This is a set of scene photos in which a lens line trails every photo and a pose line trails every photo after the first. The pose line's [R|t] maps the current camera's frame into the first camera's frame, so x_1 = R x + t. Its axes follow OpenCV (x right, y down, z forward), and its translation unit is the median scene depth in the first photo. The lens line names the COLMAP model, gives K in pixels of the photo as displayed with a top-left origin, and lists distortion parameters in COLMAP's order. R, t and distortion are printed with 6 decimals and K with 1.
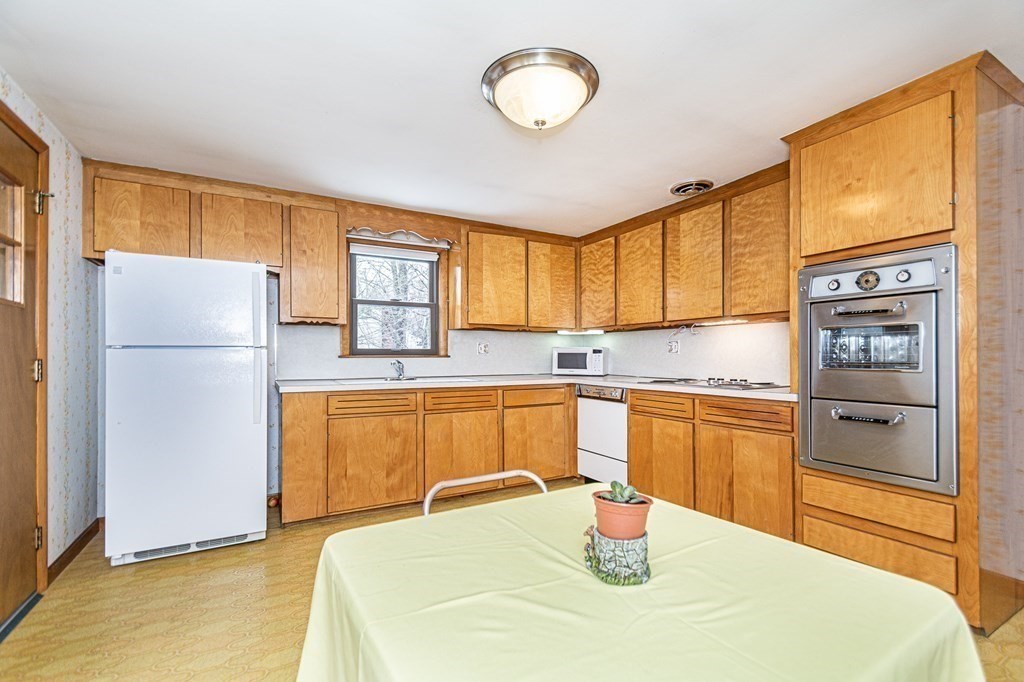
lens RADIAL K [[461.3, 0, 510.9], [0, 461.3, 359.1], [0, 0, 1]] dist [0.000914, -0.000099]
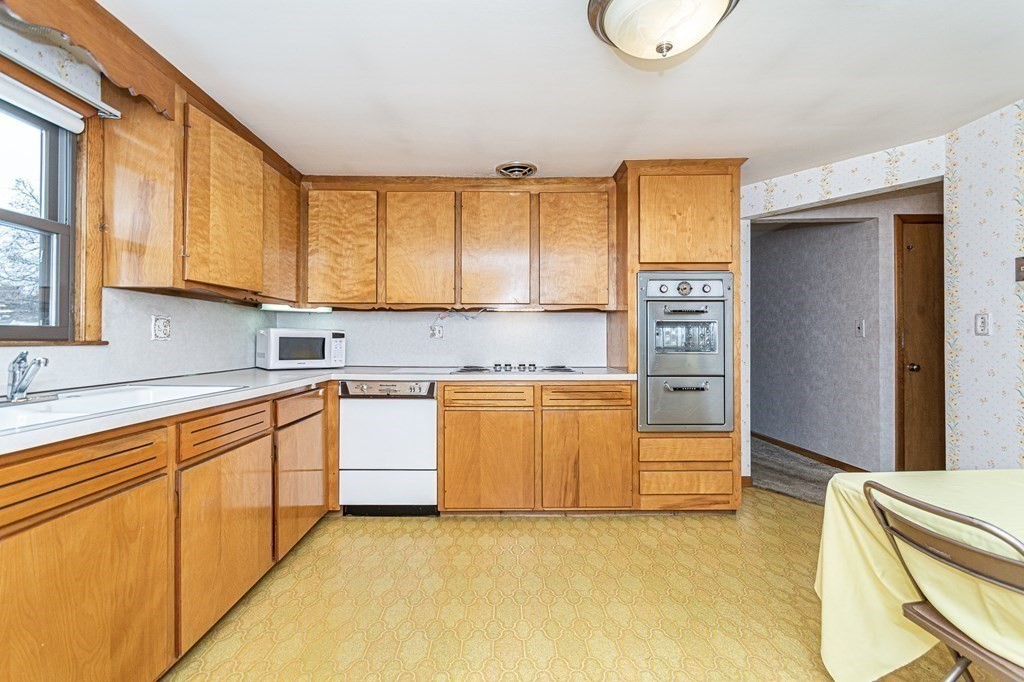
lens RADIAL K [[464.9, 0, 512.0], [0, 464.9, 341.0], [0, 0, 1]] dist [-0.001840, -0.000463]
pose [[0.475735, -0.000142, 0.879589, -0.443653], [0.002922, 0.999995, -0.001419, -0.007638], [-0.879584, 0.003245, 0.475733, 0.504078]]
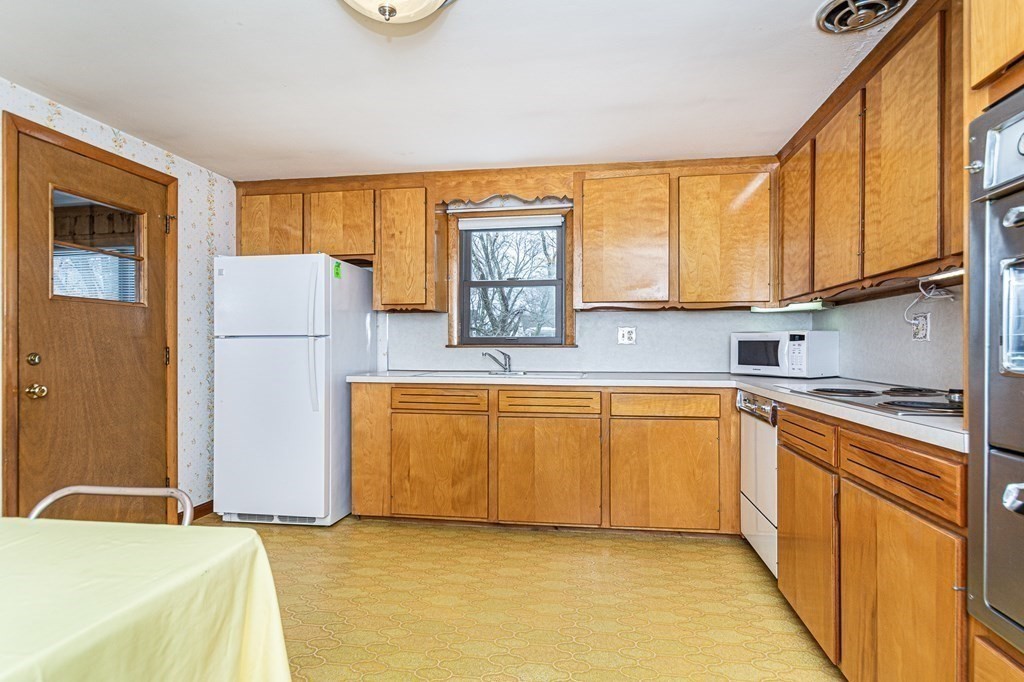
lens RADIAL K [[536.7, 0, 511.2], [0, 536.7, 357.0], [0, 0, 1]] dist [-0.001532, 0.000523]
pose [[0.783284, 0.010746, -0.621571, 0.426891], [-0.005628, 0.999932, 0.010195, 0.004716], [0.621638, -0.004488, 0.783291, 0.280208]]
